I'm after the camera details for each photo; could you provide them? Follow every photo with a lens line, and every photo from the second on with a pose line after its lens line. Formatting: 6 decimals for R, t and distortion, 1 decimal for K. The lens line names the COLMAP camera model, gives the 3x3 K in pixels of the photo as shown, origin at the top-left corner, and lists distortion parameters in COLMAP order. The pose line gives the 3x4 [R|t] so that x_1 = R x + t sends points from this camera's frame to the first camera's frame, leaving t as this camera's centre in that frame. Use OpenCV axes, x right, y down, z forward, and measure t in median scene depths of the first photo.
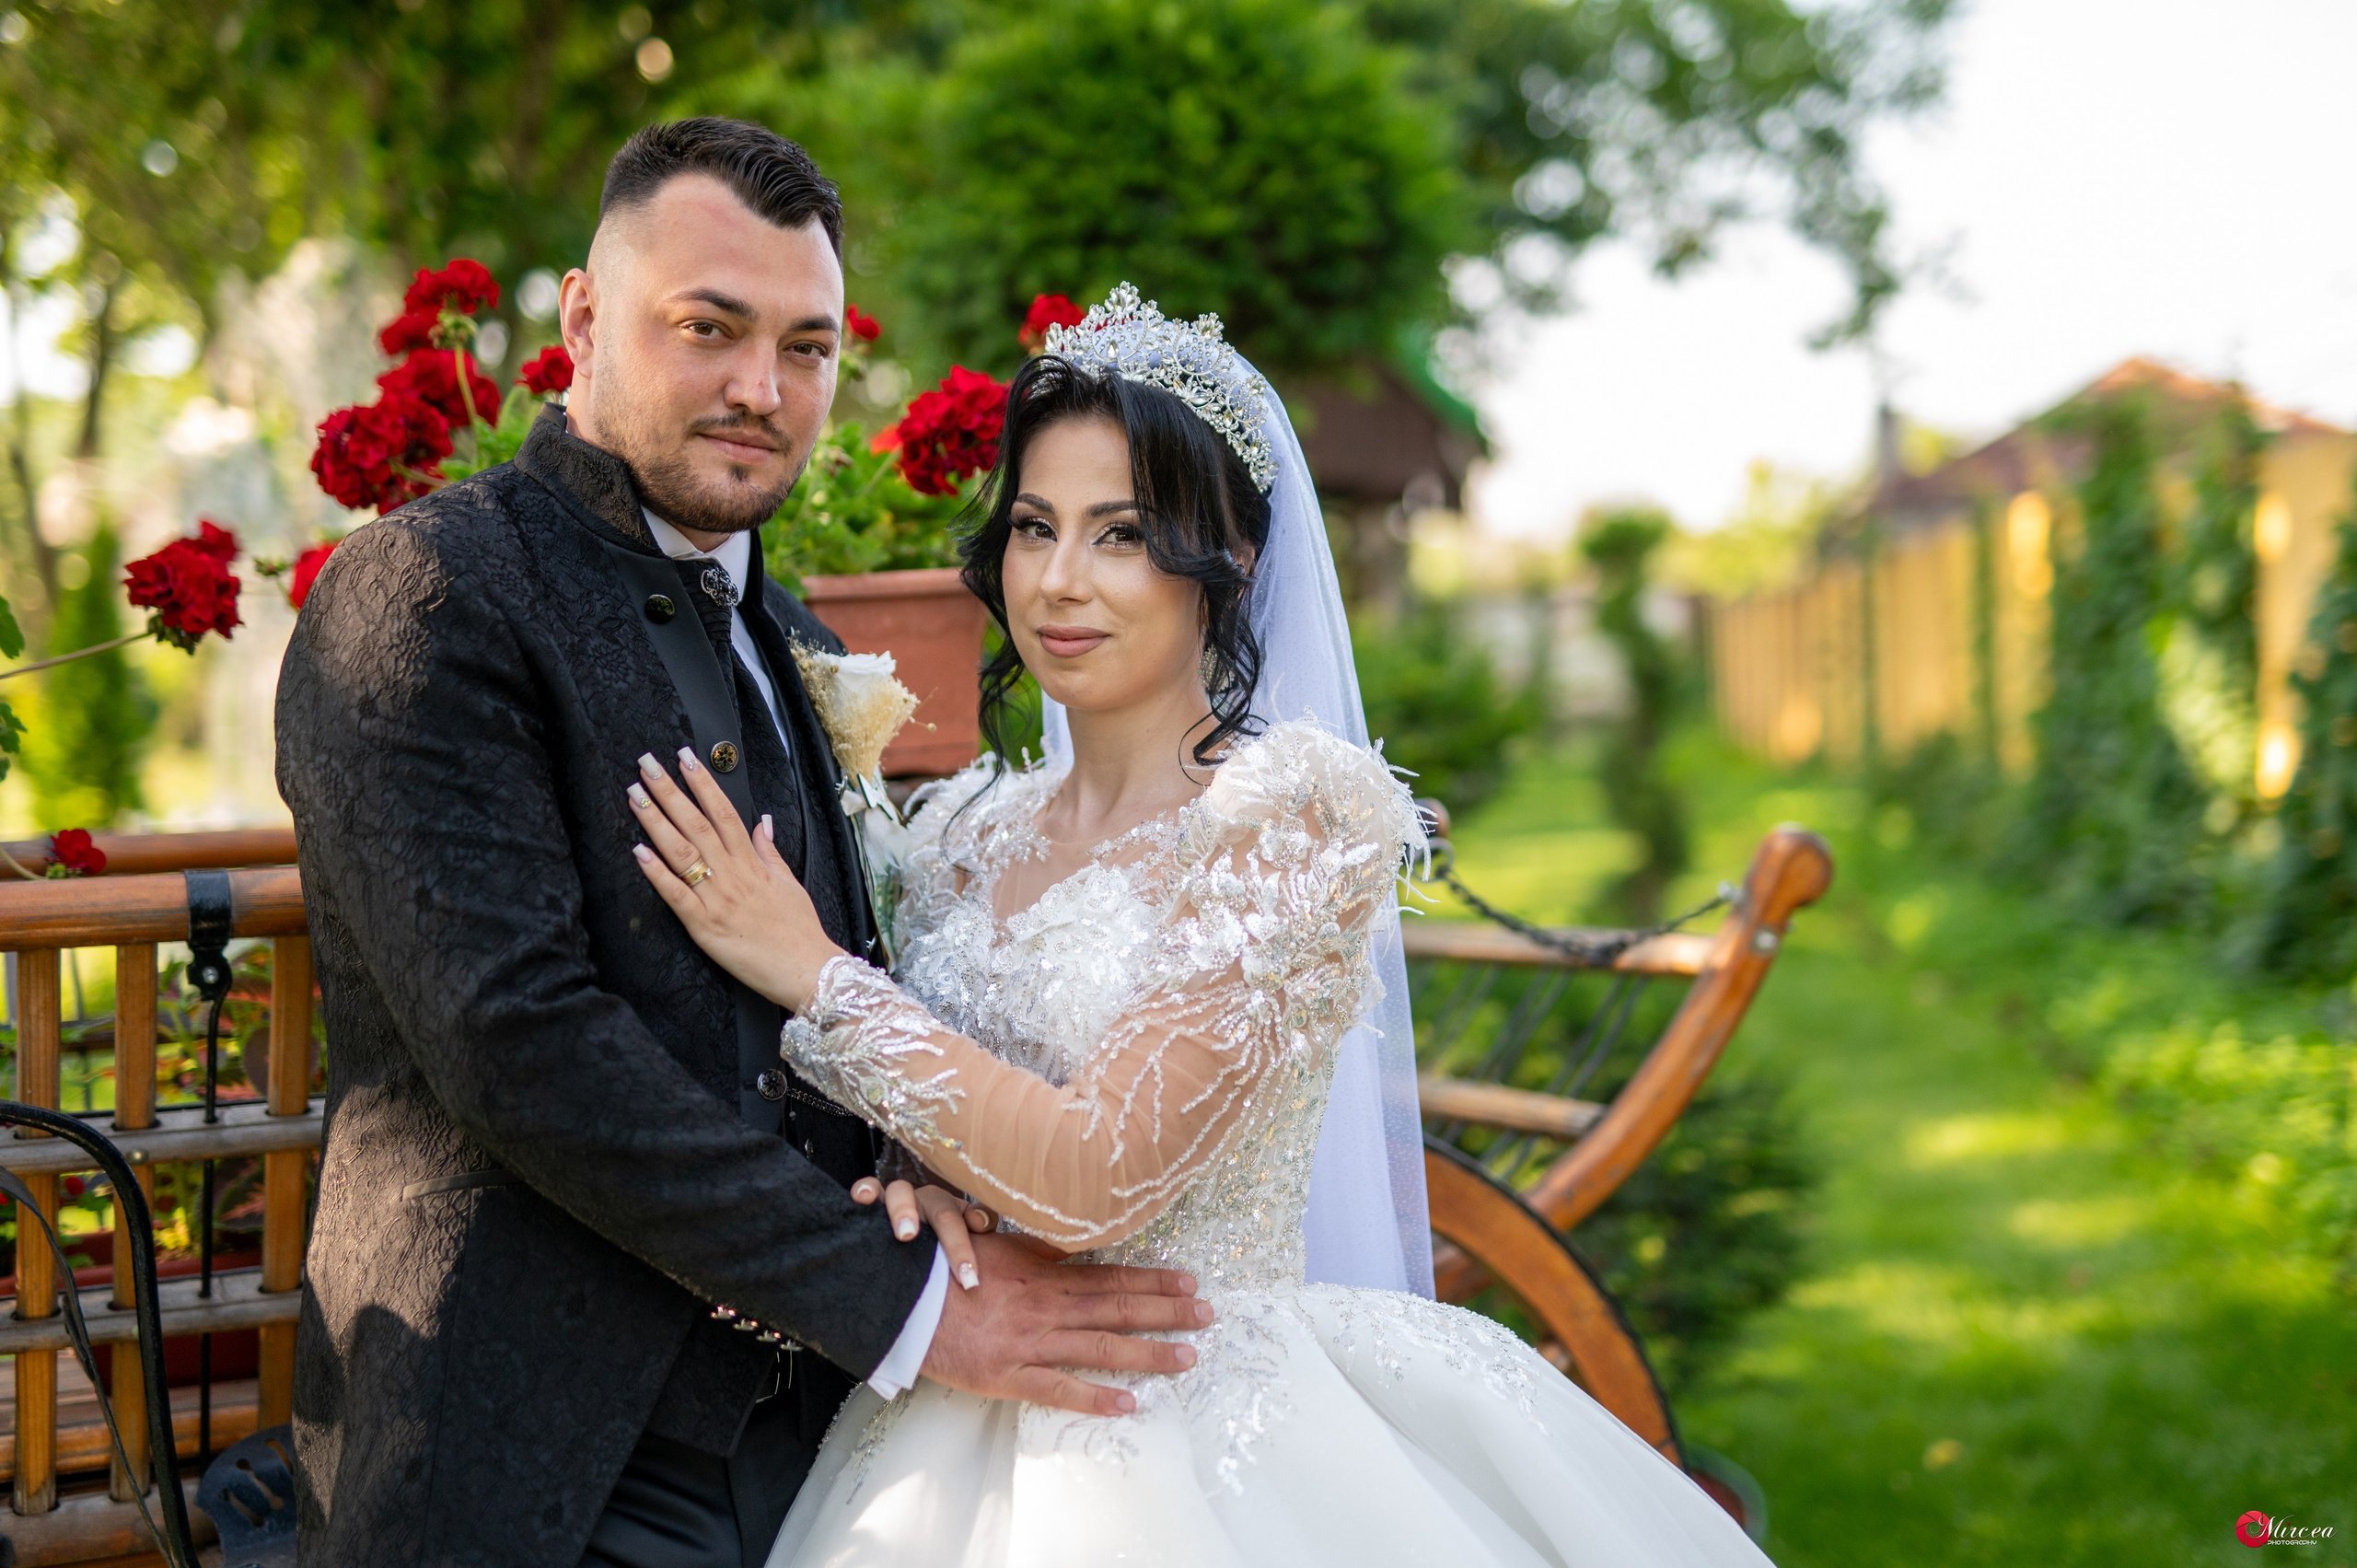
lens RADIAL K [[3373.4, 0, 1178.5], [0, 3373.4, 784.0], [0, 0, 1]] dist [0.233831, -0.014388]
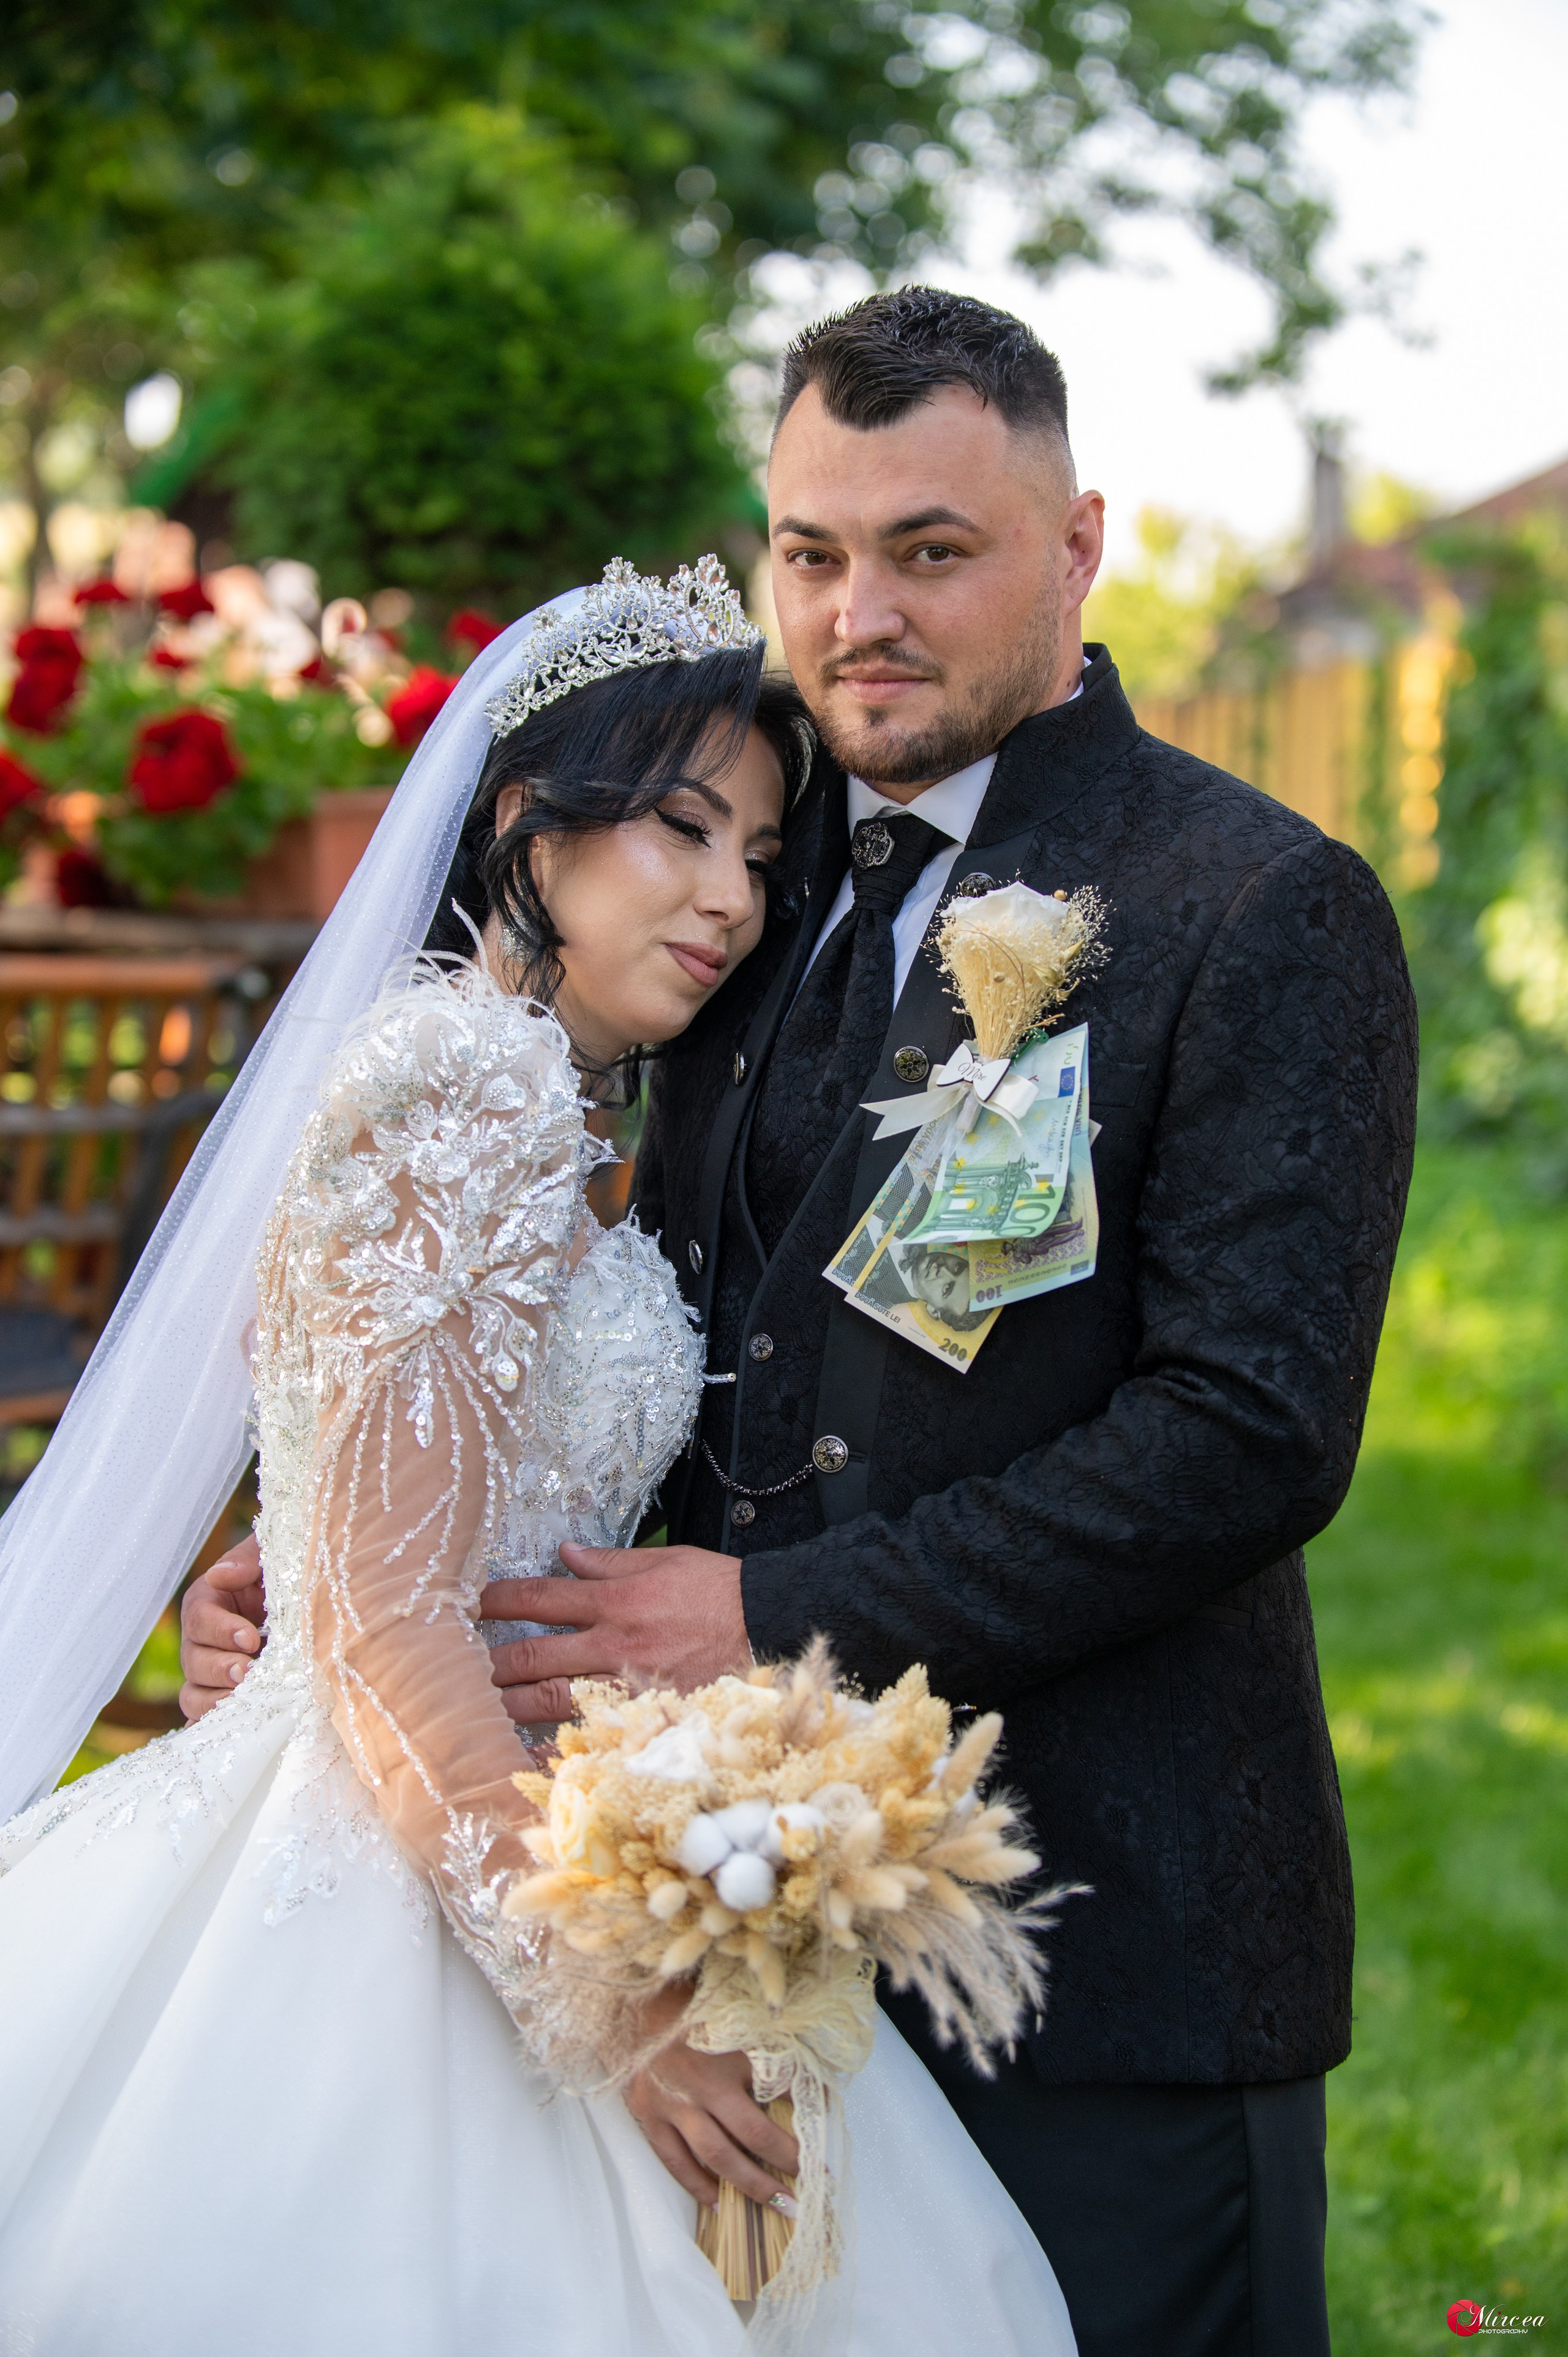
lens RADIAL K [[4881.7, 0, 784.0], [0, 4881.7, 1178.5], [0, 0, 1]] dist [-0.054249, -0.390594]
pose [[0.993702, 0.056648, 0.096683, -0.049142], [-0.061788, 0.996784, 0.051026, -0.007938], [-0.093481, -0.056678, 0.994006, -0.637367]]
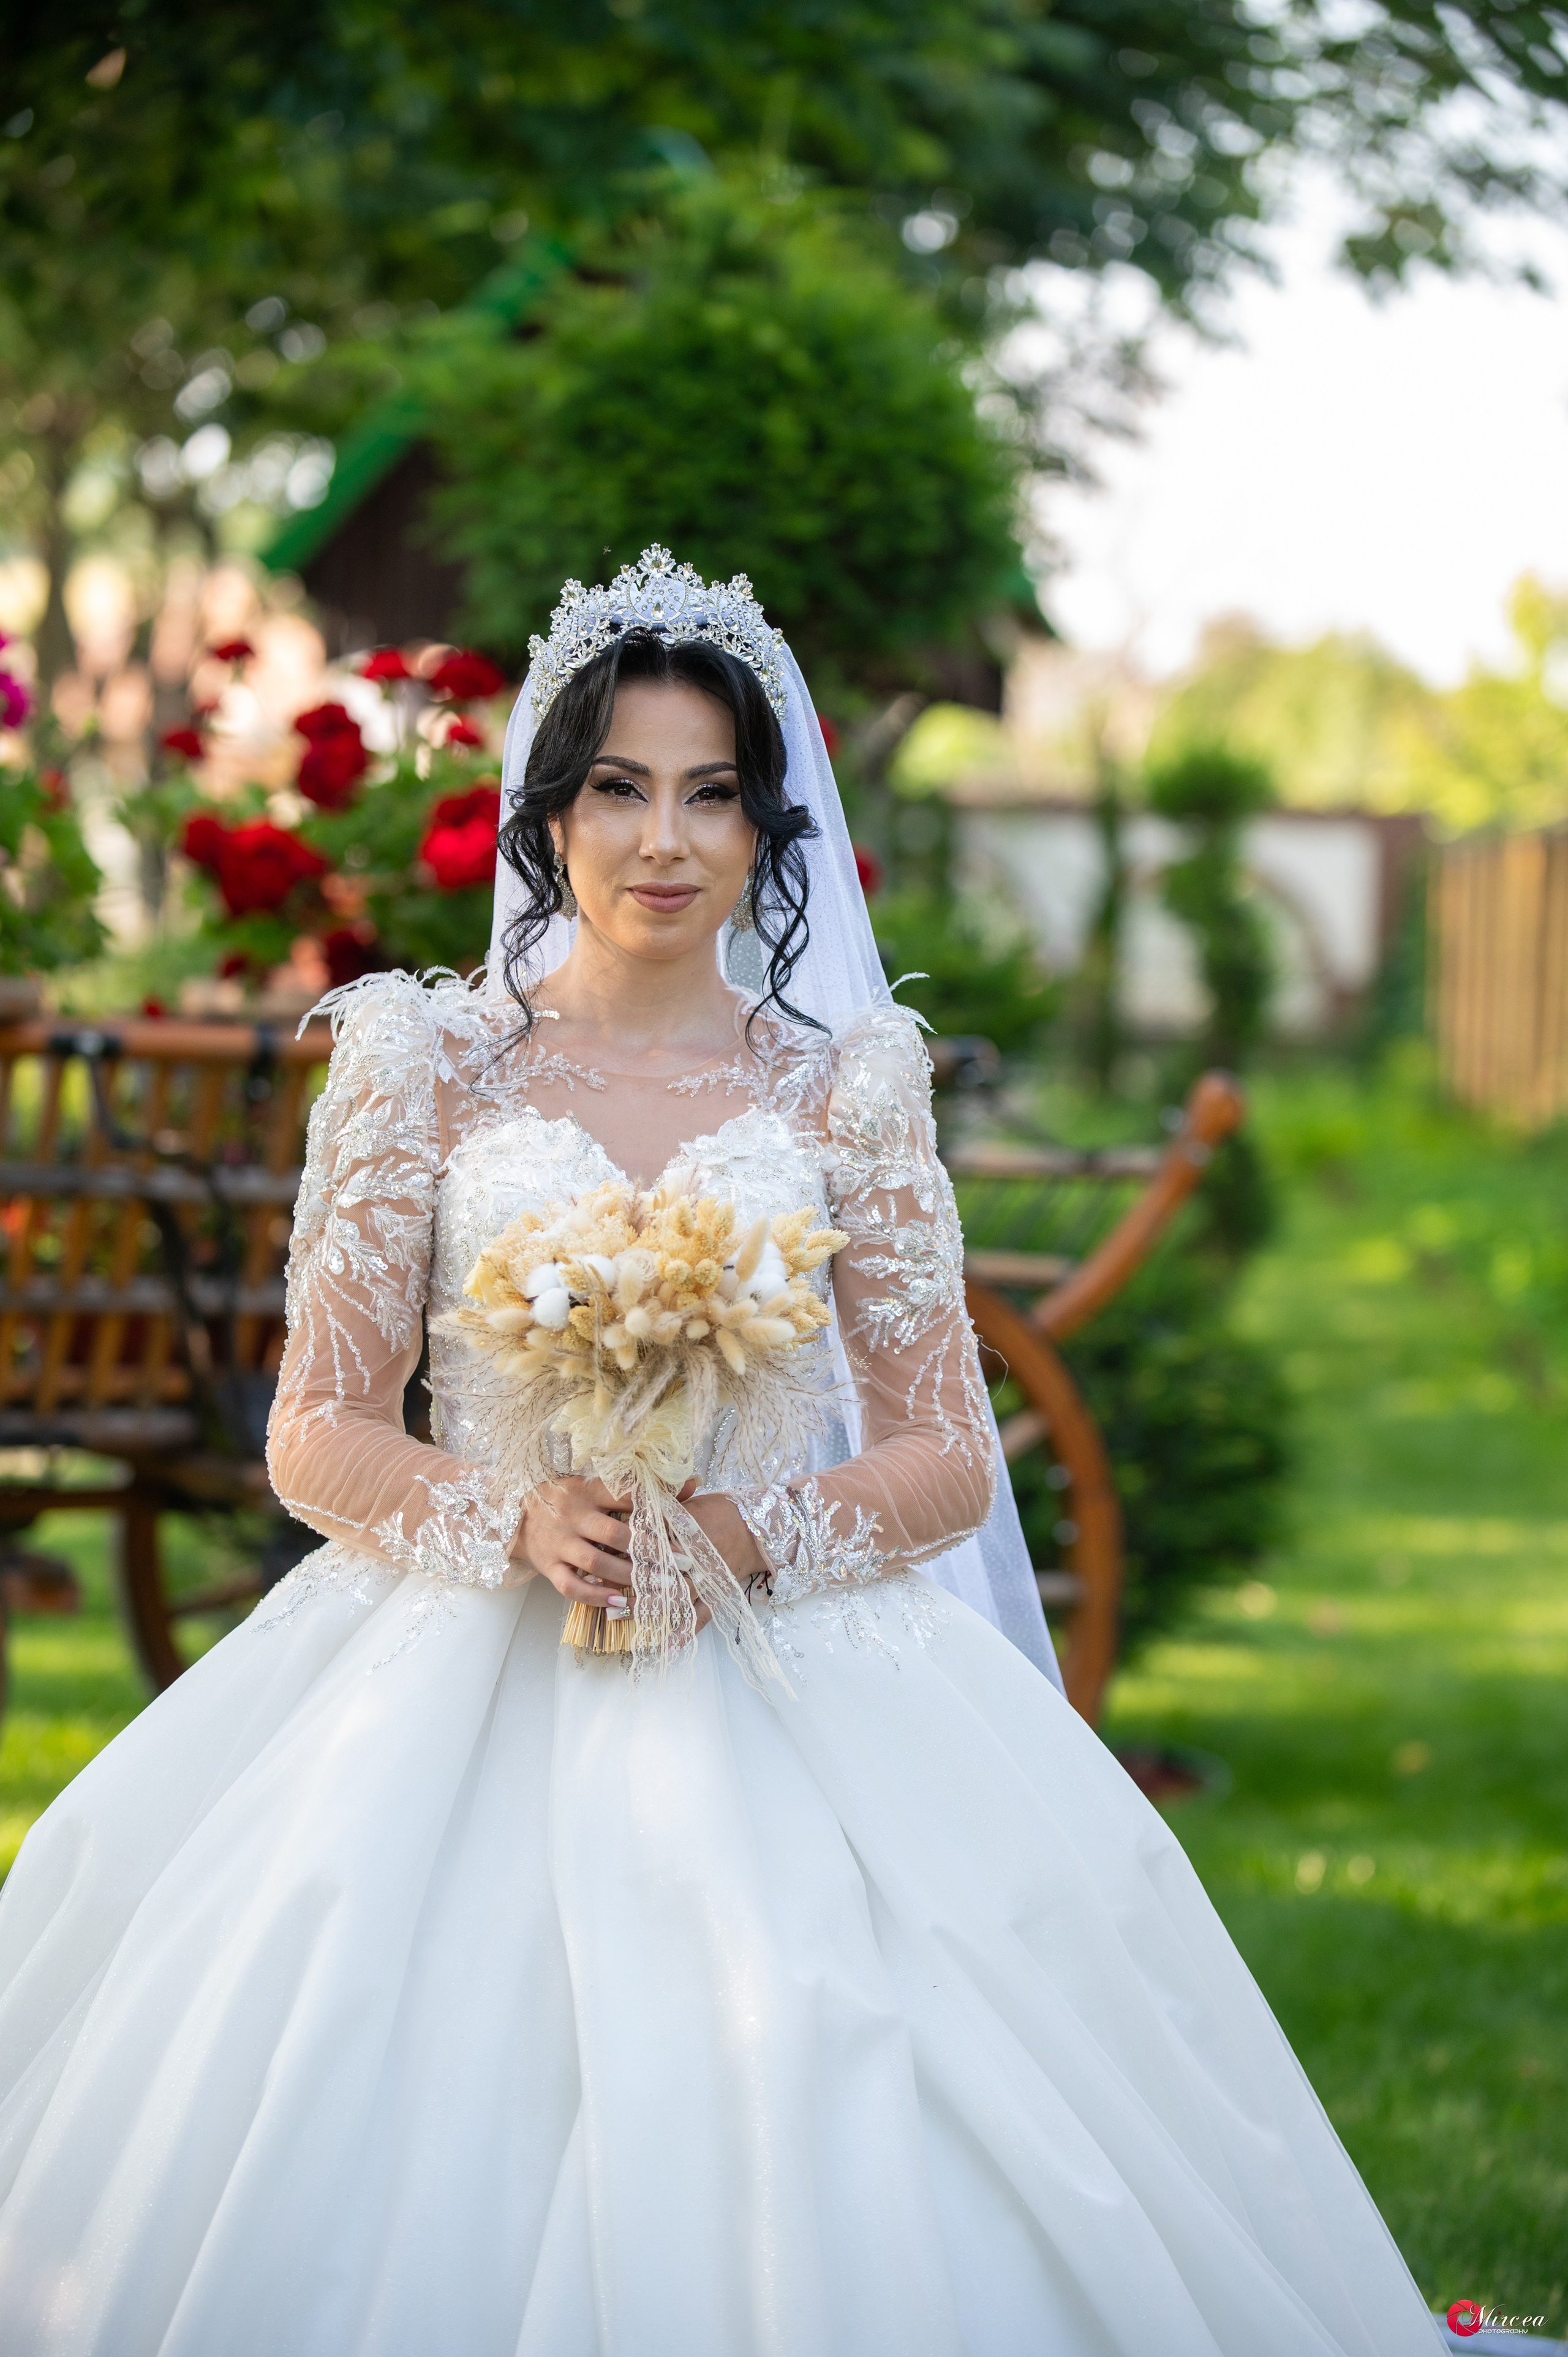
lens RADIAL K [[6882.1, 0, 784.0], [0, 6882.1, 1178.5], [0, 0, 1]] dist [-0.610622, 12.205192]
pose [[0.995190, 0.077658, 0.059717, -0.101247], [-0.078127, 0.996928, 0.005546, 0.026395], [-0.059103, -0.010185, 0.998200, -1.096020]]
